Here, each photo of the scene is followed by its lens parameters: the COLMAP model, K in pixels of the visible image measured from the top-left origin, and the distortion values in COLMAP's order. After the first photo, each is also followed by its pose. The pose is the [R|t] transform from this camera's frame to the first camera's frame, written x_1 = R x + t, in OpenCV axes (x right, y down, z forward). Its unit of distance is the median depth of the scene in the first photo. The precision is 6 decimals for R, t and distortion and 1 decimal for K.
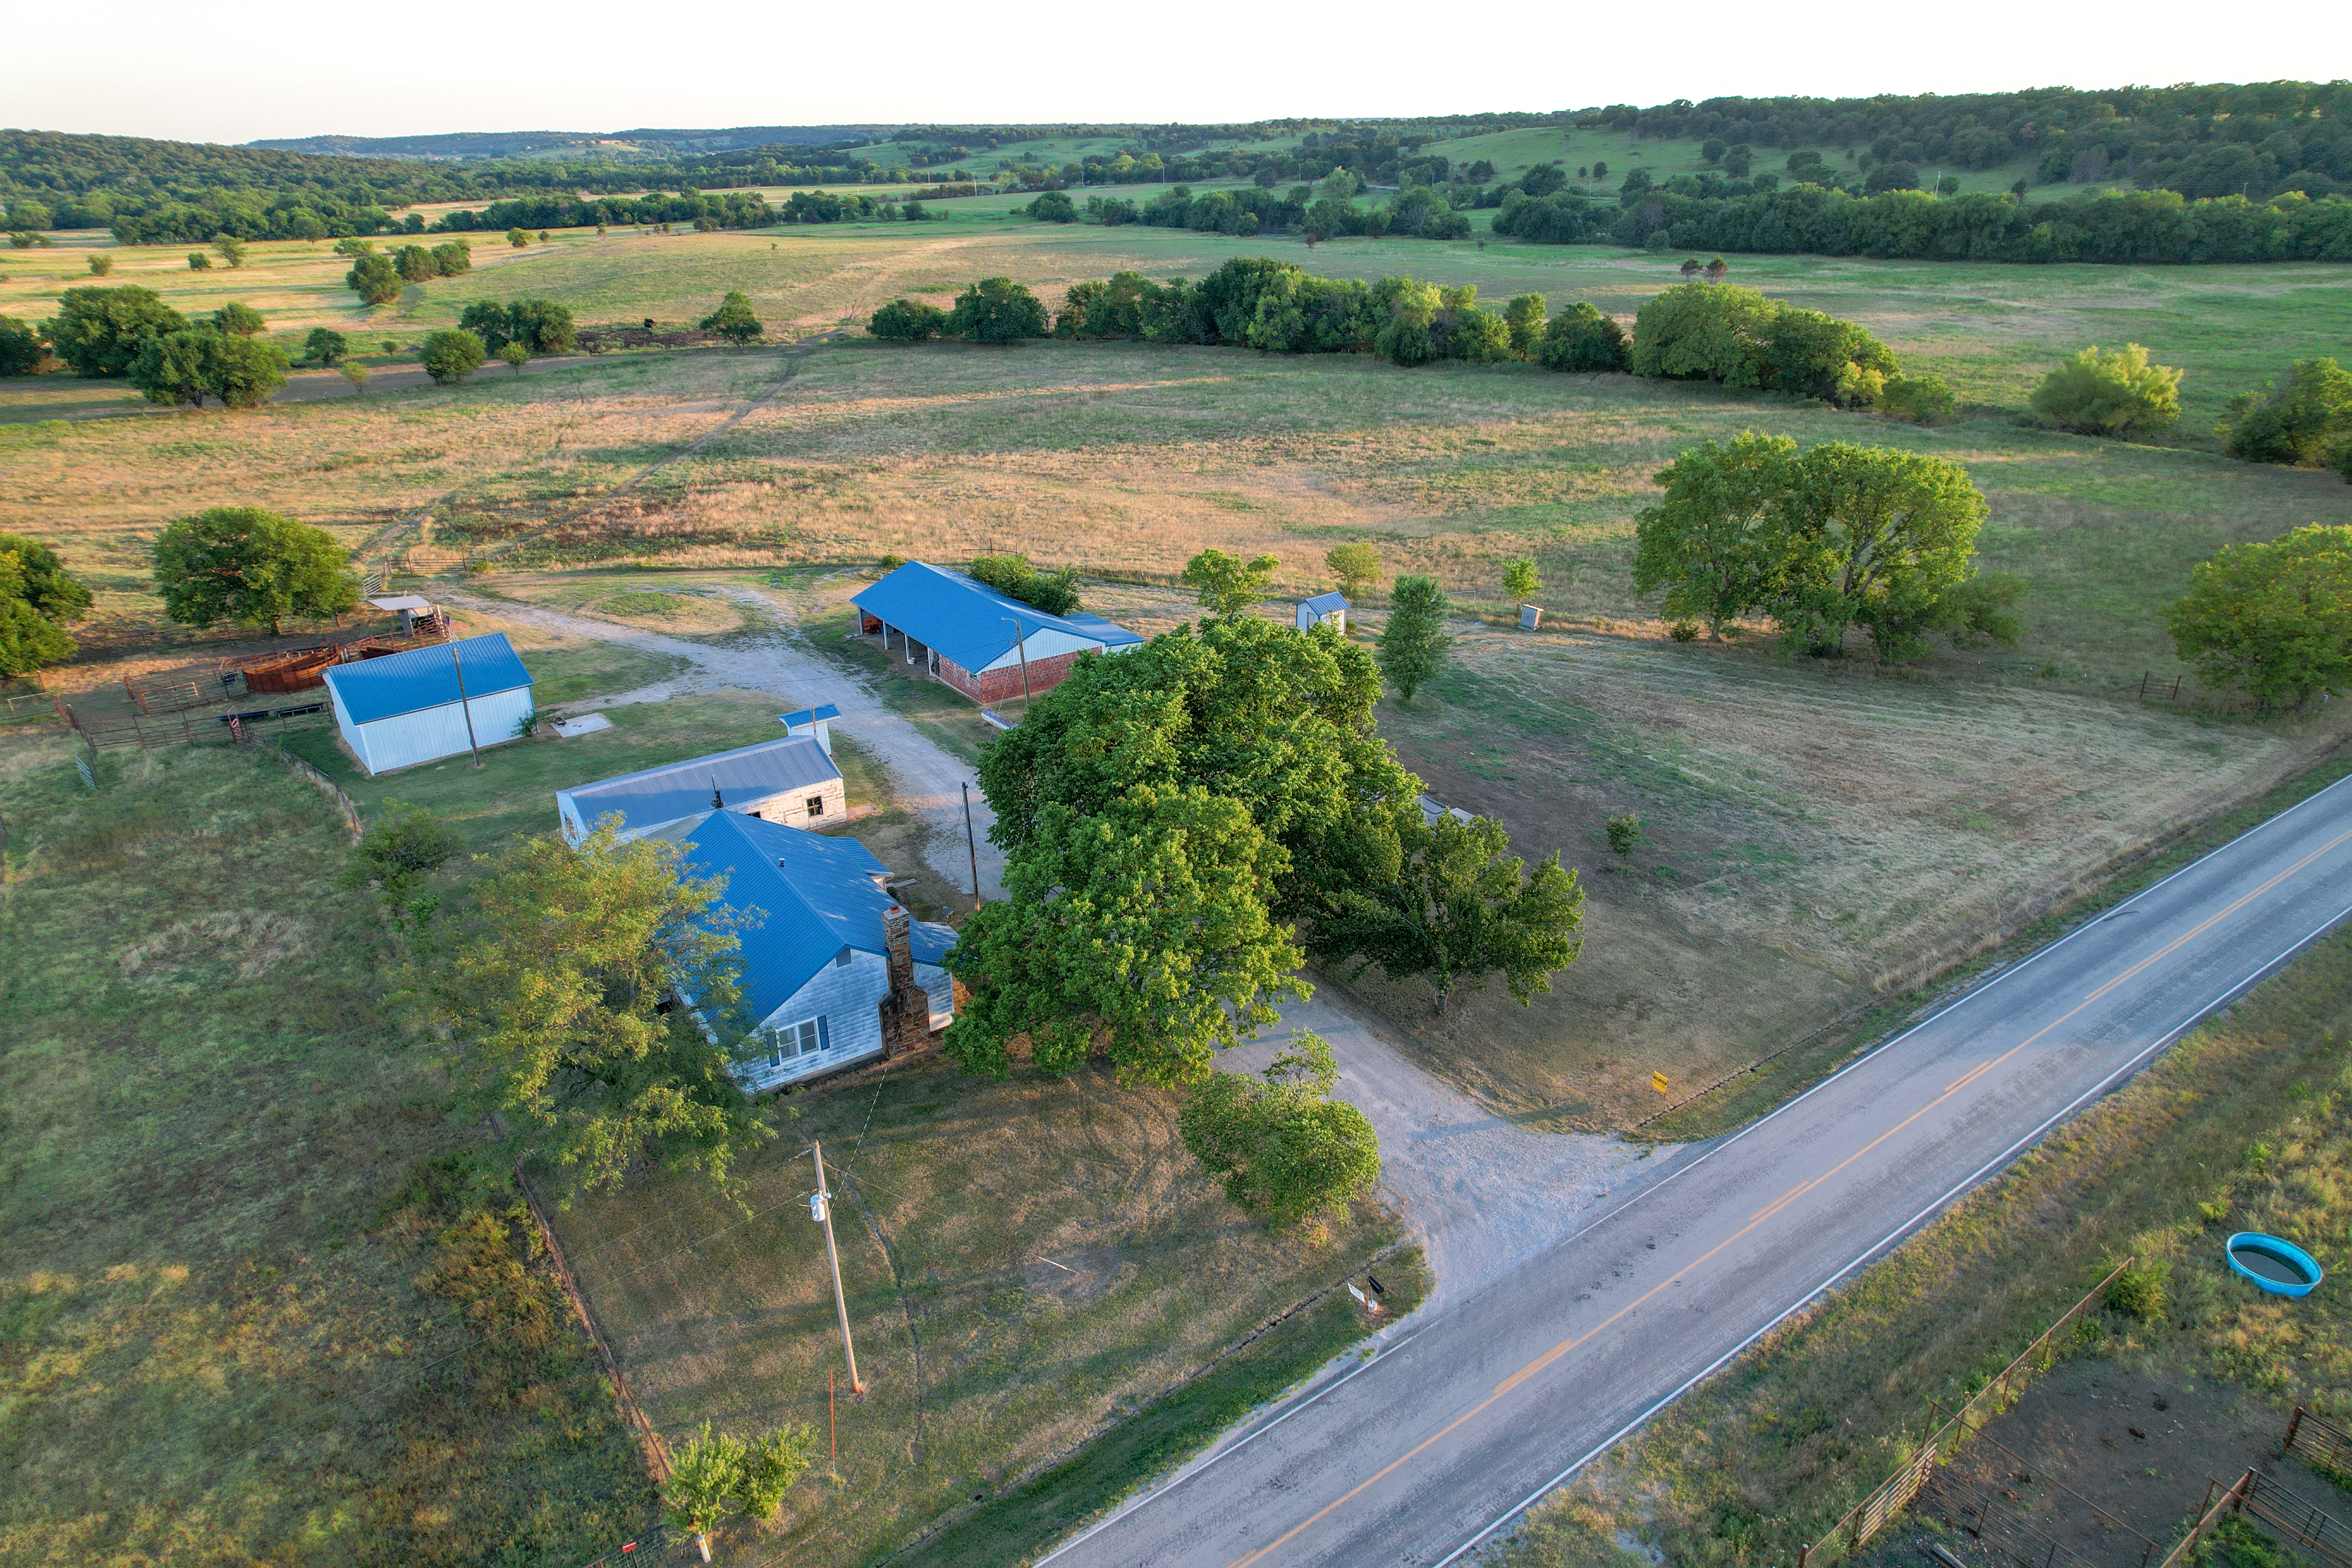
lens RADIAL K [[1505.1, 0, 1176.0], [0, 1505.1, 784.0], [0, 0, 1]] dist [-0.082059, 0.072932]
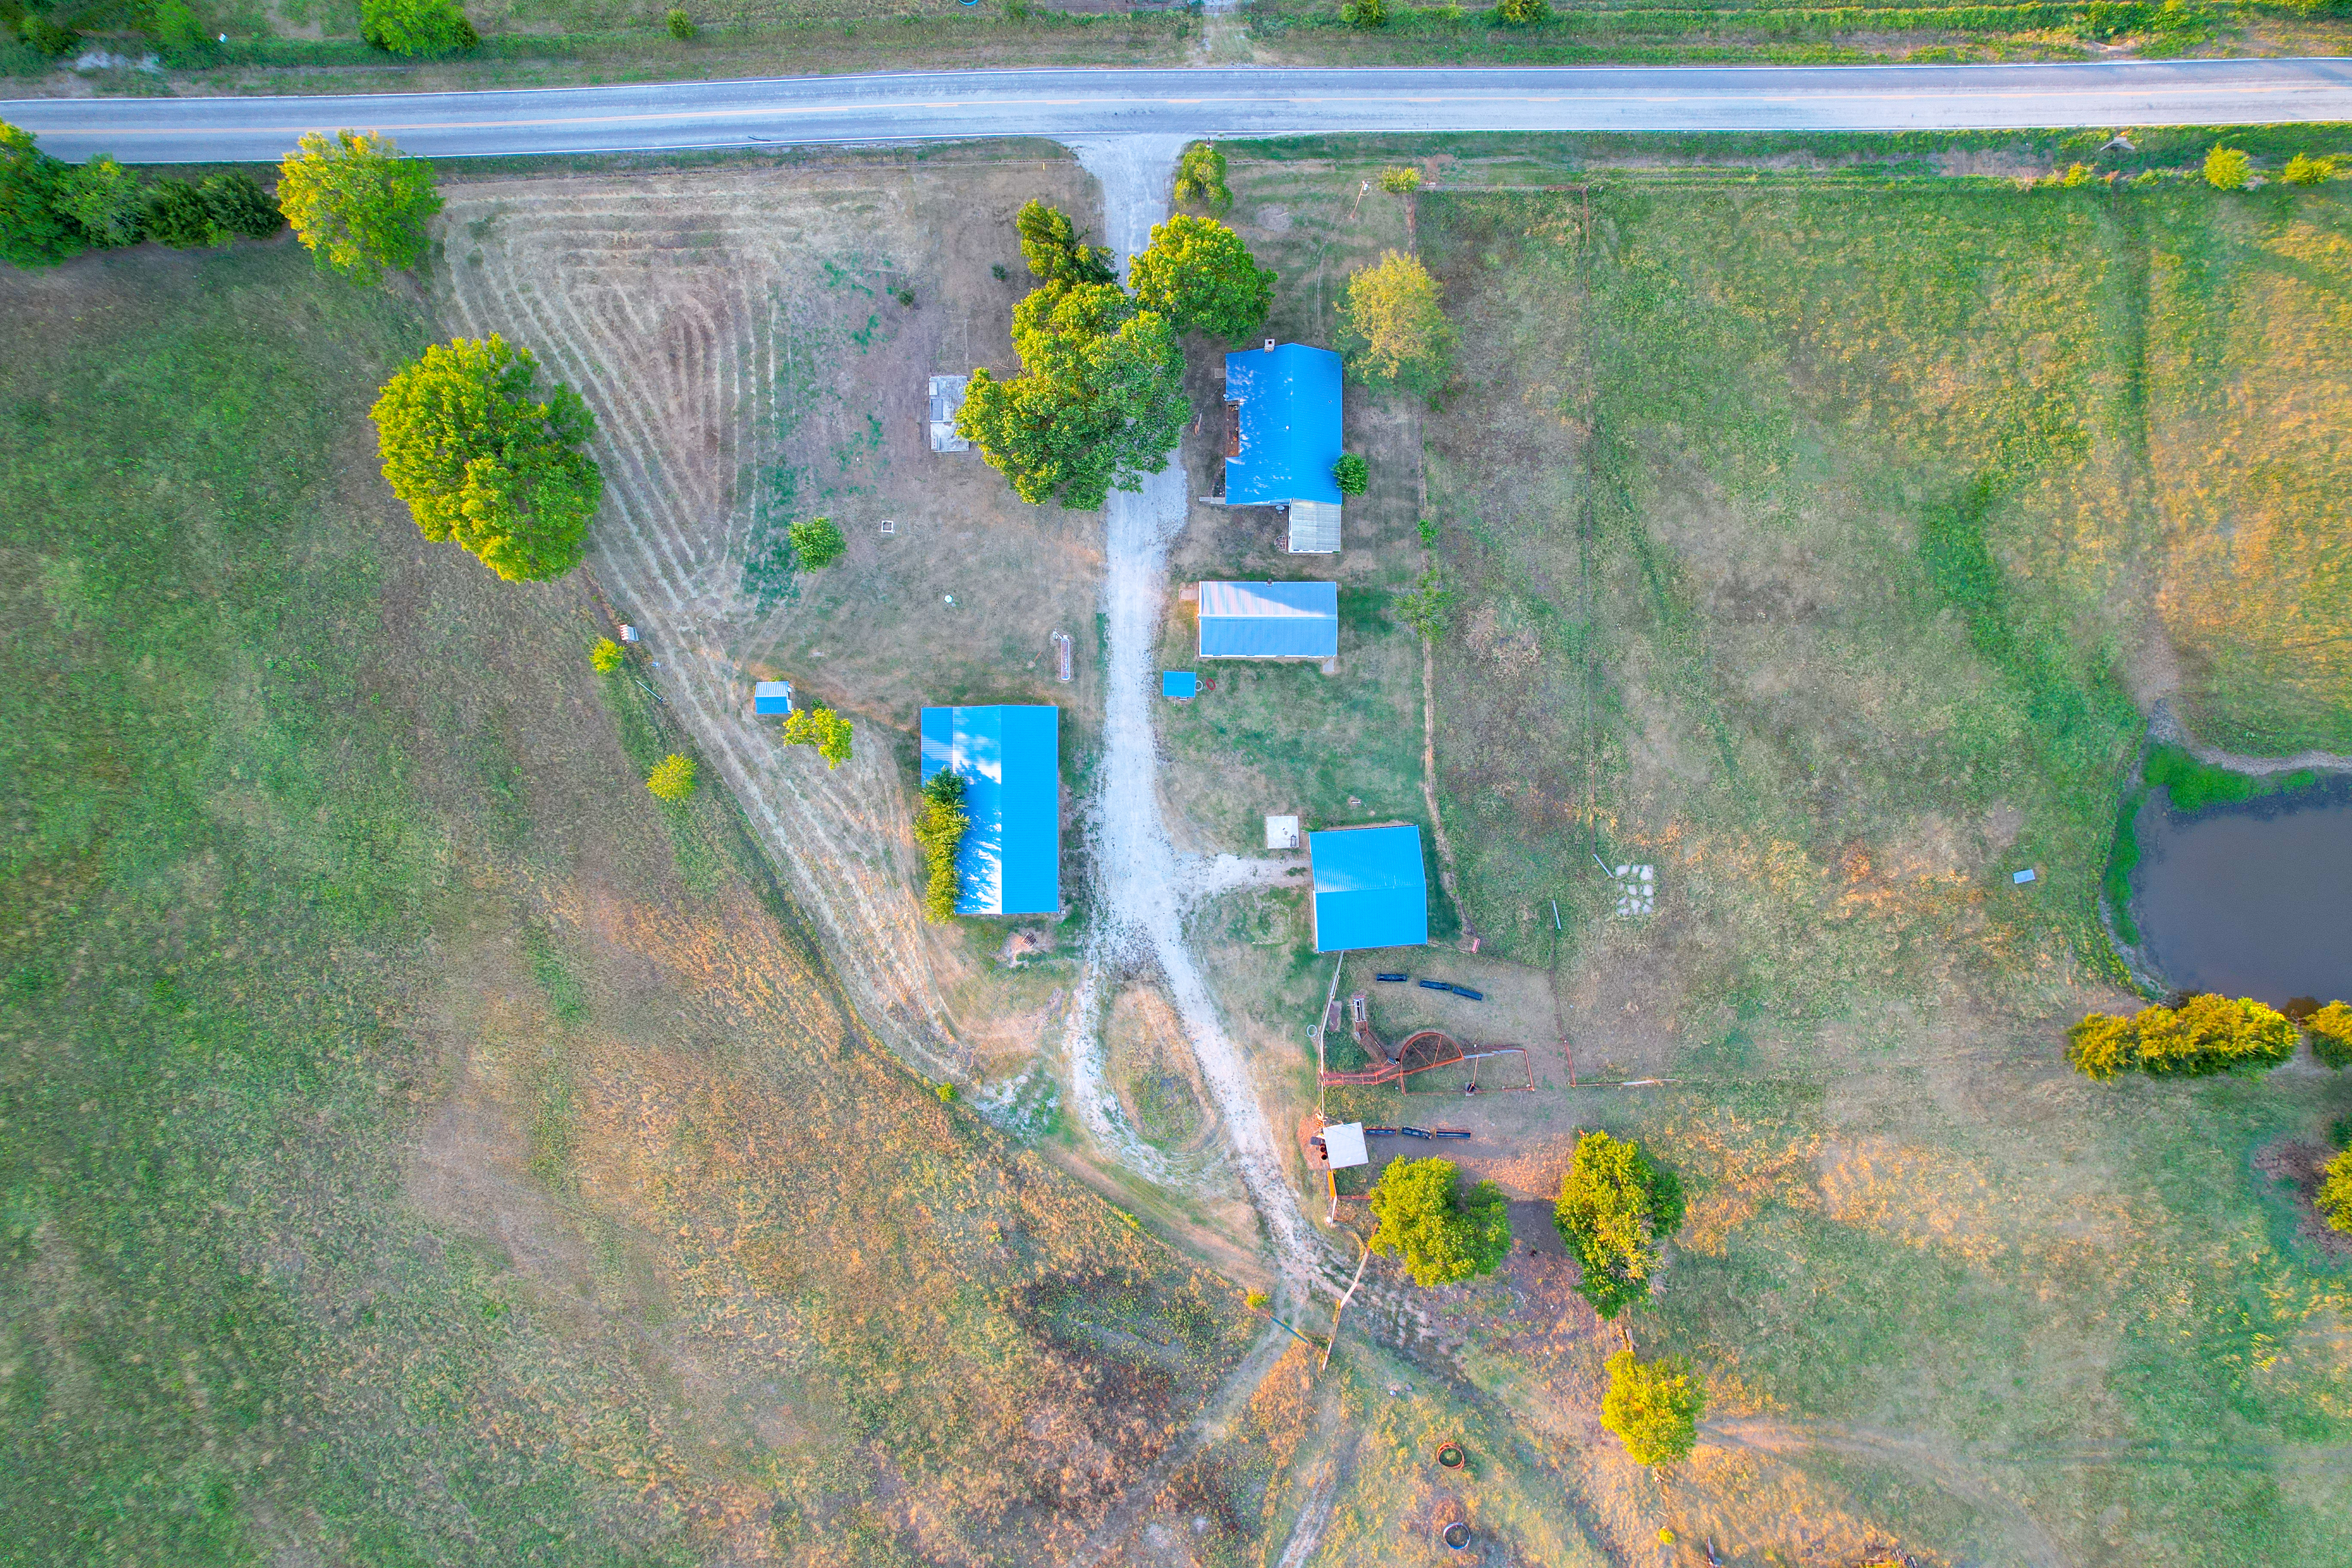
lens RADIAL K [[1505.1, 0, 1176.0], [0, 1505.1, 784.0], [0, 0, 1]] dist [-0.082059, 0.072932]
pose [[-0.830257, -0.556989, 0.020907, -0.117101], [0.234924, -0.315674, 0.919326, -0.553357], [-0.505455, 0.768188, 0.392940, 0.153126]]
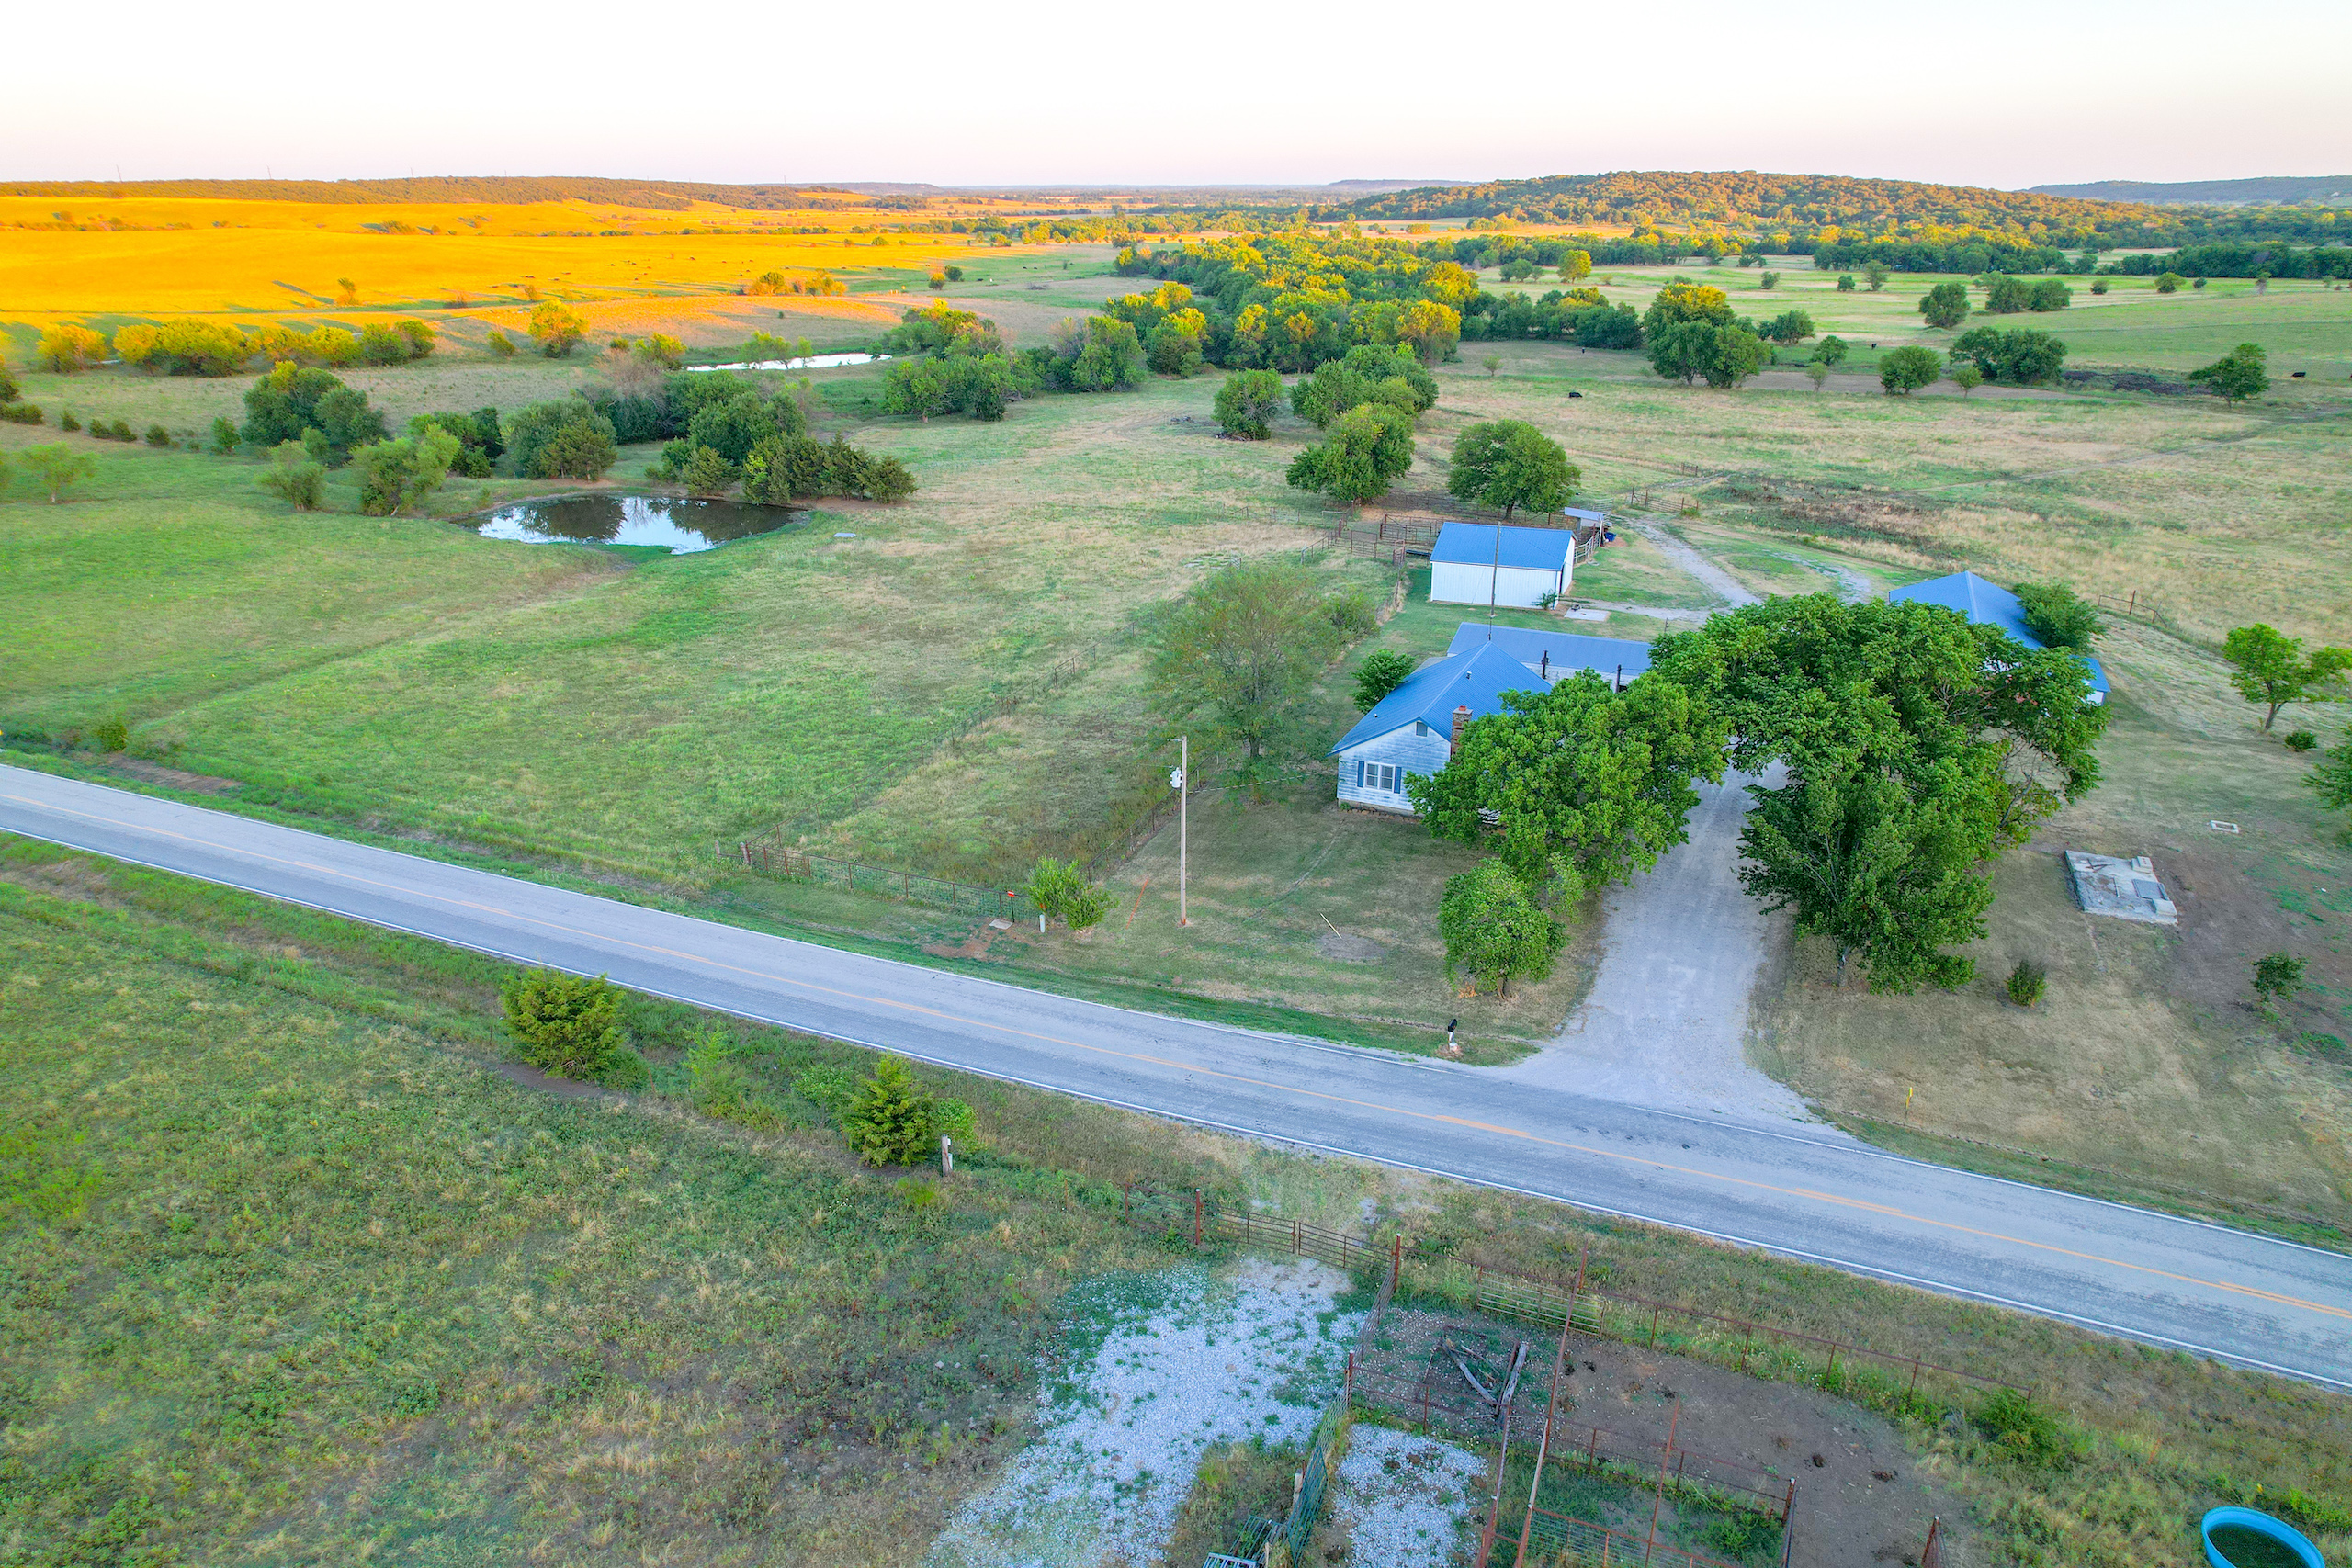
lens RADIAL K [[1504.9, 0, 1176.0], [0, 1504.9, 784.0], [0, 0, 1]] dist [-0.082059, 0.072932]
pose [[0.520728, 0.322787, -0.790349, 0.169554], [-0.343629, 0.926710, 0.152075, 0.007345], [0.781513, 0.192397, 0.593483, 0.008204]]
